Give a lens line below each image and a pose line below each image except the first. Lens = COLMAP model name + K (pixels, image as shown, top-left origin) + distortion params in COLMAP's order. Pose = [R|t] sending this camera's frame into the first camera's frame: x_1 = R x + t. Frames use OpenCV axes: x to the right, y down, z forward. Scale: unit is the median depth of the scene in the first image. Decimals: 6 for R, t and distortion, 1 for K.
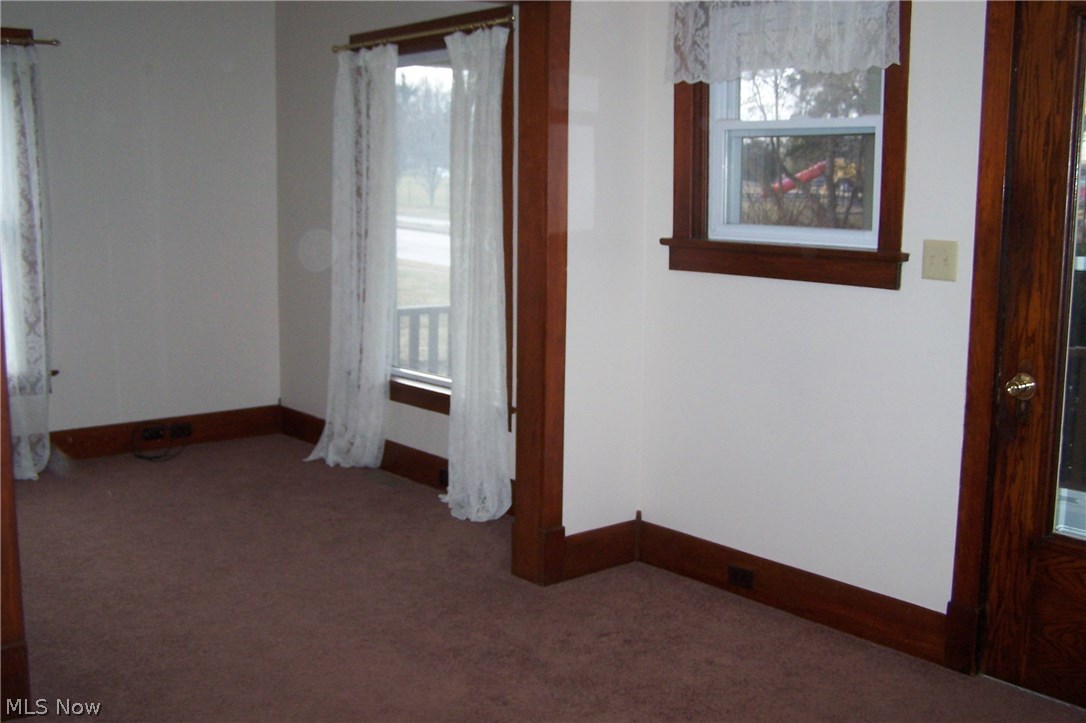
lens RADIAL K [[1210.6, 0, 501.8], [0, 1210.6, 364.3], [0, 0, 1]] dist [-0.223975, 0.326301]
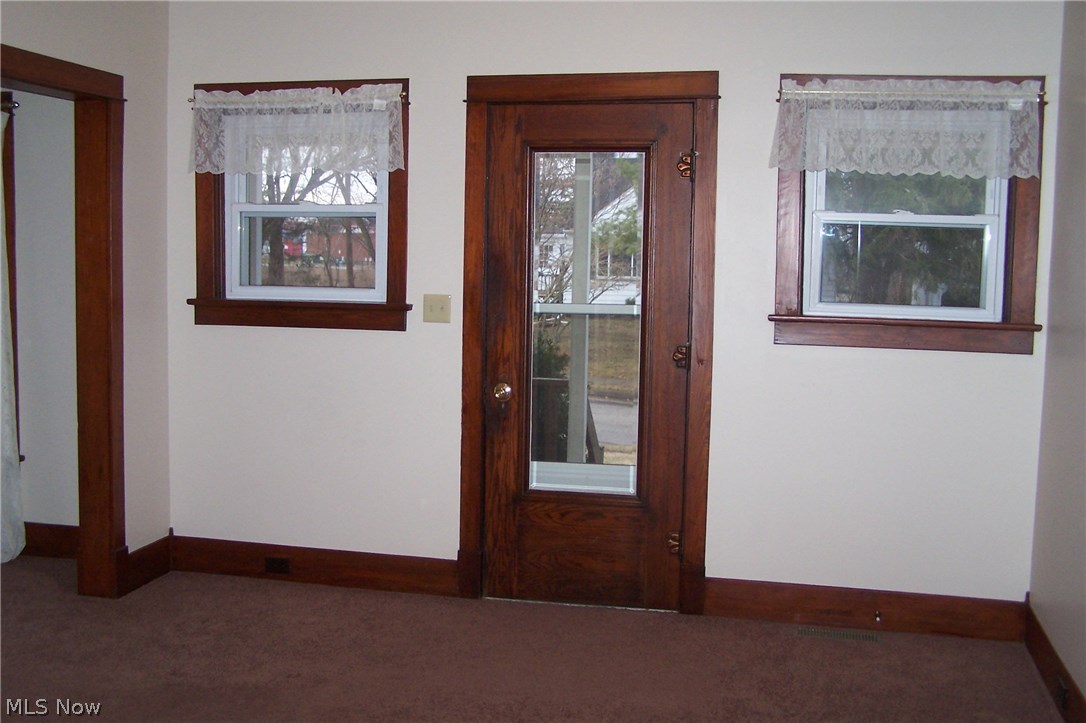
lens RADIAL K [[1210.6, 0, 501.8], [0, 1210.6, 364.3], [0, 0, 1]] dist [-0.223975, 0.326301]
pose [[0.785705, -0.050385, 0.616546, -0.467106], [0.079261, 0.996662, -0.019559, 0.013019], [-0.613503, 0.064236, 0.787076, -0.184205]]
